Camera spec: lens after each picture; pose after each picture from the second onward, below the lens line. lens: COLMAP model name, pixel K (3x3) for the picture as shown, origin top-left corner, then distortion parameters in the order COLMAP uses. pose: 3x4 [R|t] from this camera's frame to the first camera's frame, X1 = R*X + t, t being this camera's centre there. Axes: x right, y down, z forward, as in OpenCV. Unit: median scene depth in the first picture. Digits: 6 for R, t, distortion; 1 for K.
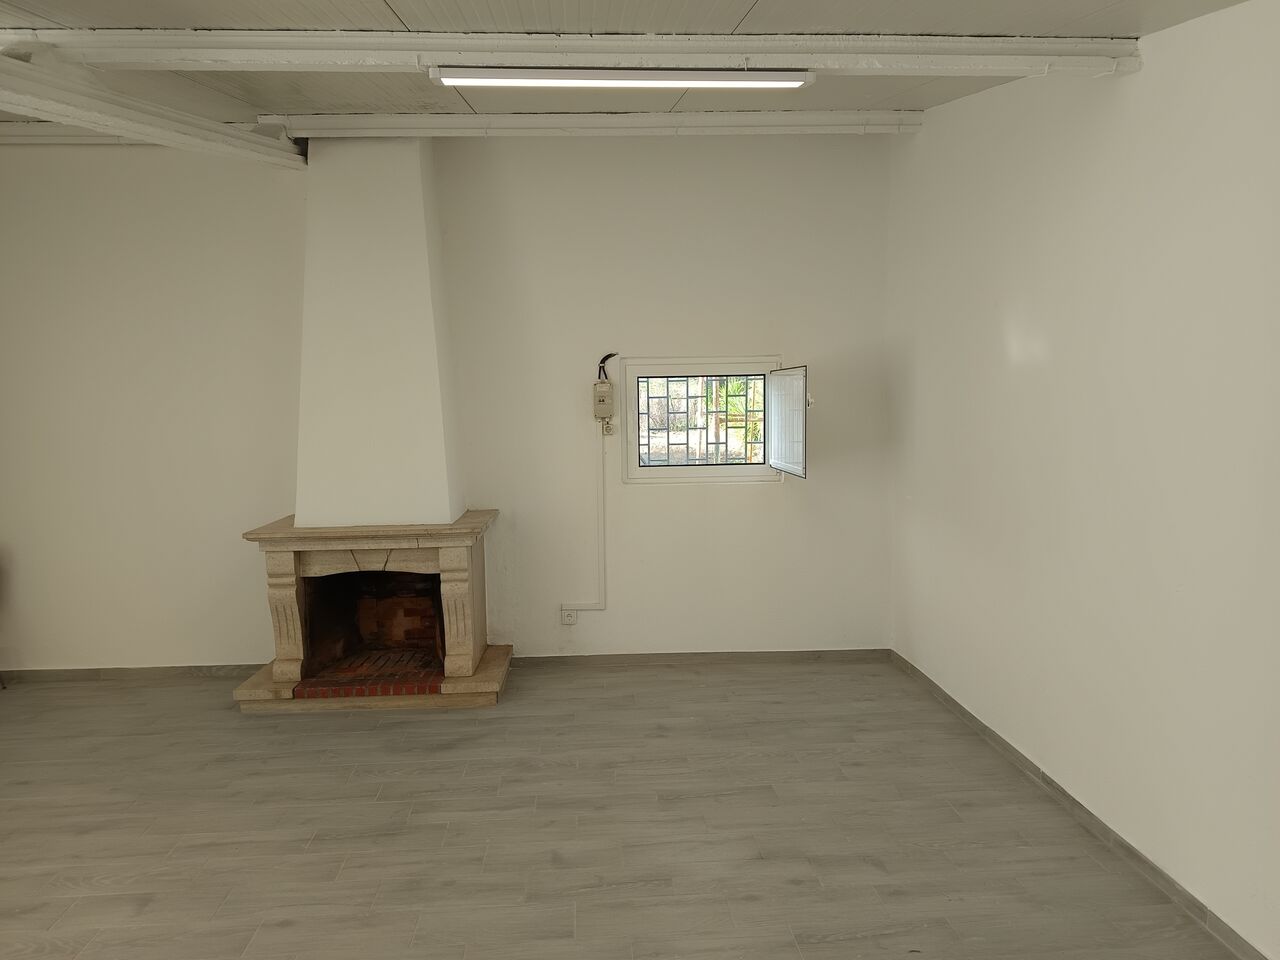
lens RADIAL K [[898.2, 0, 639.5], [0, 898.2, 480.0], [0, 0, 1]] dist [-0.002926, -0.003443]
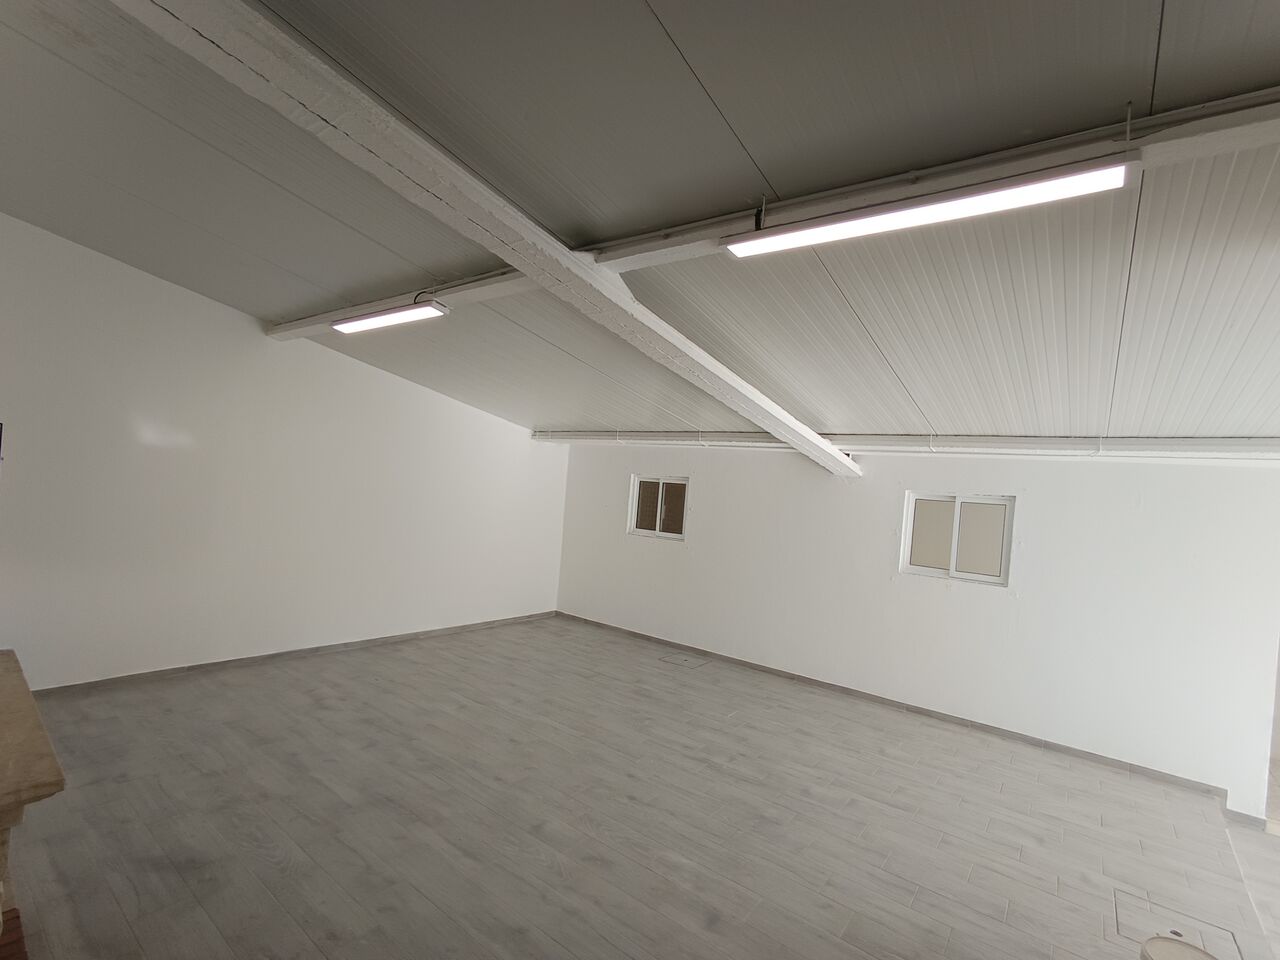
lens RADIAL K [[587.1, 0, 640.3], [0, 587.1, 482.3], [0, 0, 1]] dist [0.000721, 0.000145]
pose [[-0.755595, -0.037369, 0.653973, -1.239384], [-0.006589, 0.998754, 0.049458, -0.151684], [-0.655007, 0.033061, -0.754900, 1.528413]]
